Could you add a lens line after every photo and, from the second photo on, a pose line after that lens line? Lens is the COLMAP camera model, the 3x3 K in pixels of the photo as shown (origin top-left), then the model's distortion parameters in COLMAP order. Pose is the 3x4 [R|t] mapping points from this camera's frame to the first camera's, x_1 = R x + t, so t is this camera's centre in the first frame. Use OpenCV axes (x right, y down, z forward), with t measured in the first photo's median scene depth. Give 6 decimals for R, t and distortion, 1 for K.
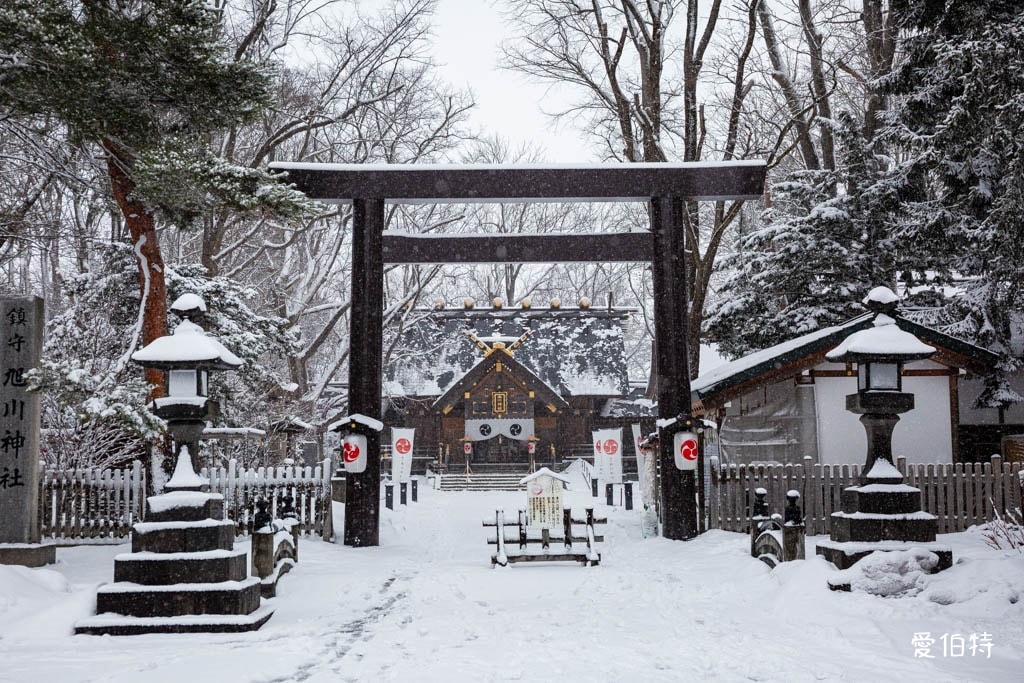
lens RADIAL K [[1442.0, 0, 512.0], [0, 1442.0, 341.5], [0, 0, 1]] dist [0.055548, -0.010421]
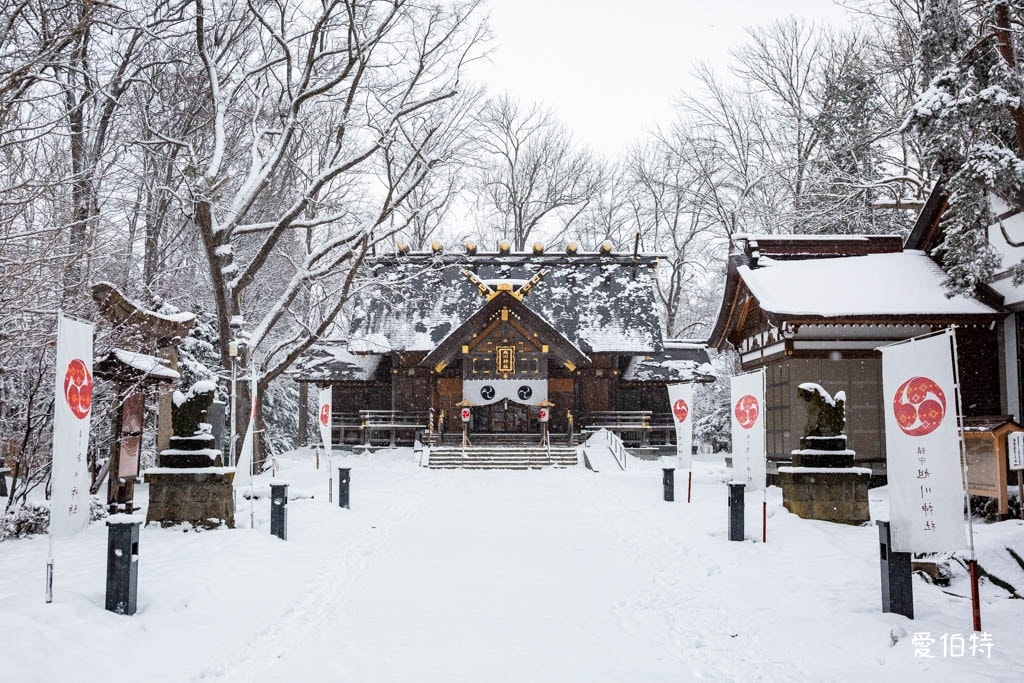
lens RADIAL K [[1090.5, 0, 512.0], [0, 1090.5, 341.5], [0, 0, 1]] dist [0.000880, 0.004805]
pose [[0.999945, 0.006536, -0.008198, 0.000051], [-0.006500, 0.999969, 0.004361, 0.072675], [0.008226, -0.004308, 0.999957, 0.944184]]
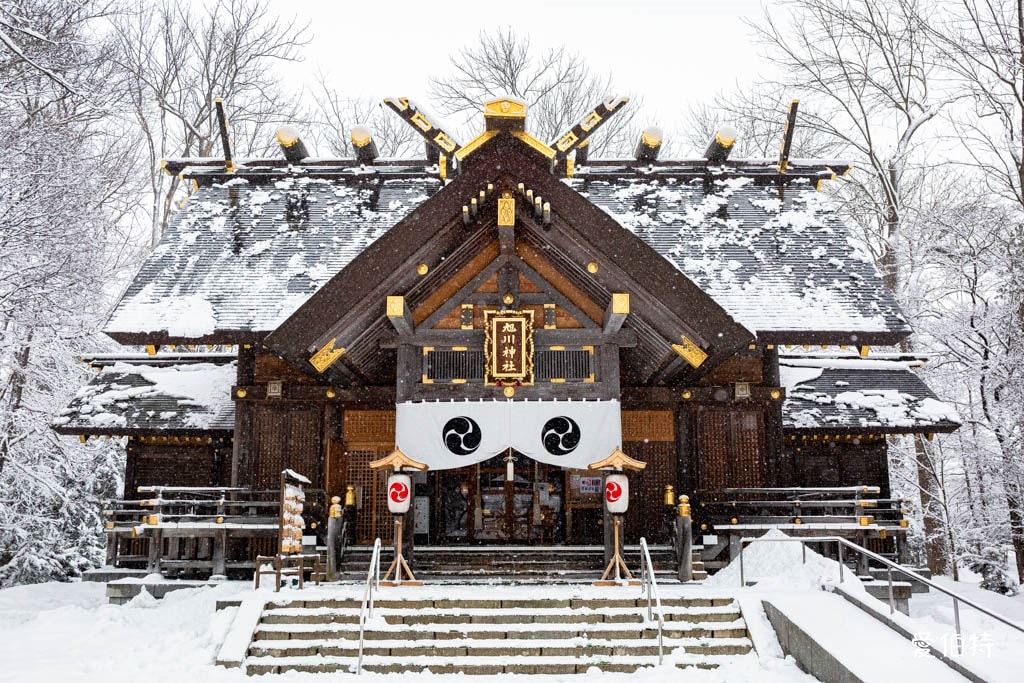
lens RADIAL K [[1030.0, 0, 512.0], [0, 1030.0, 341.5], [0, 0, 1]] dist [-0.016325, 0.015457]
pose [[0.999930, 0.002116, -0.011611, -0.013450], [-0.003320, 0.994492, -0.104755, 0.159081], [0.011325, 0.104787, 0.994430, 1.932769]]
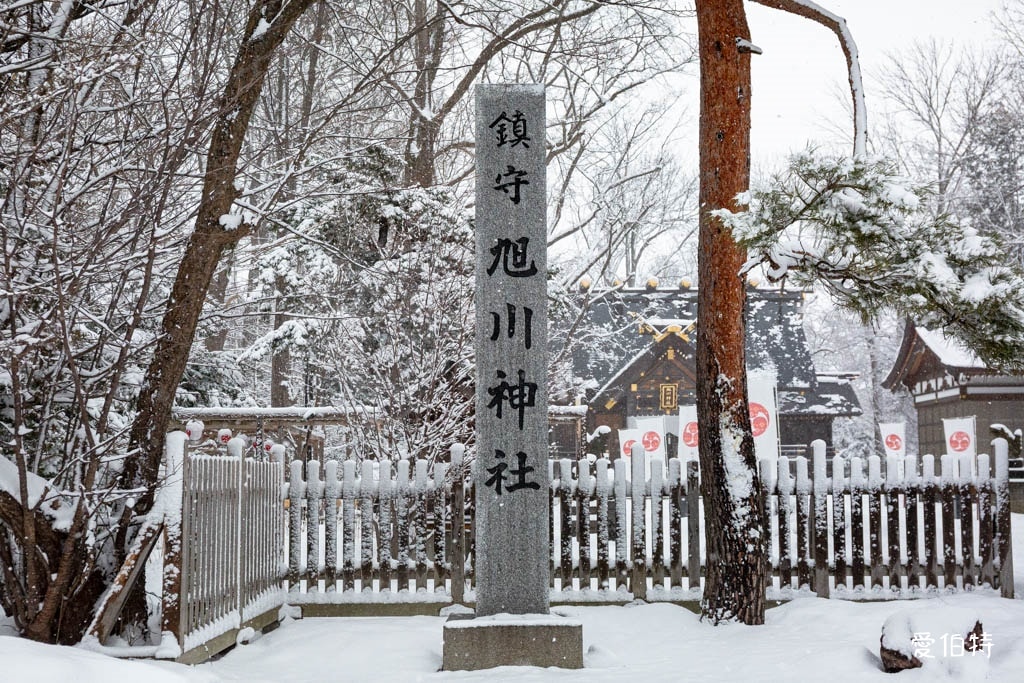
lens RADIAL K [[1442.0, 0, 512.0], [0, 1442.0, 341.5], [0, 0, 1]] dist [0.055548, -0.010421]
pose [[0.999880, -0.002056, -0.015371, -0.218674], [0.001969, 0.999982, -0.005616, 0.035533], [0.015382, 0.005585, 0.999866, 0.348797]]
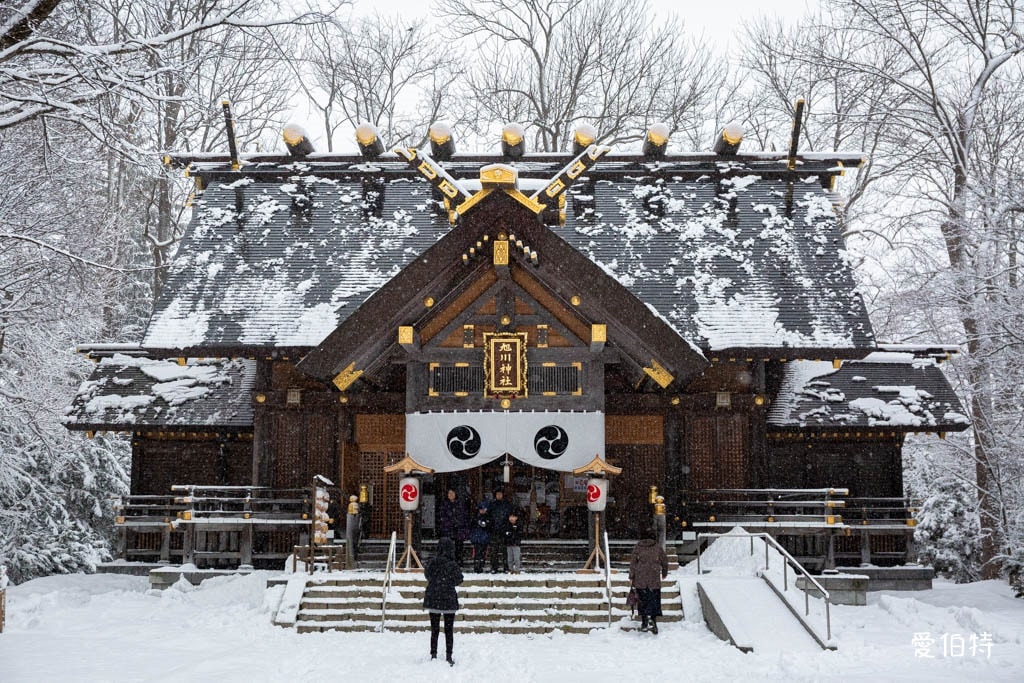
lens RADIAL K [[1442.0, 0, 512.0], [0, 1442.0, 341.5], [0, 0, 1]] dist [0.055548, -0.010421]
pose [[0.999214, 0.004545, -0.039380, 0.016327], [-0.006527, 0.998710, -0.050360, 0.134595], [0.039100, 0.050578, 0.997954, 1.615703]]
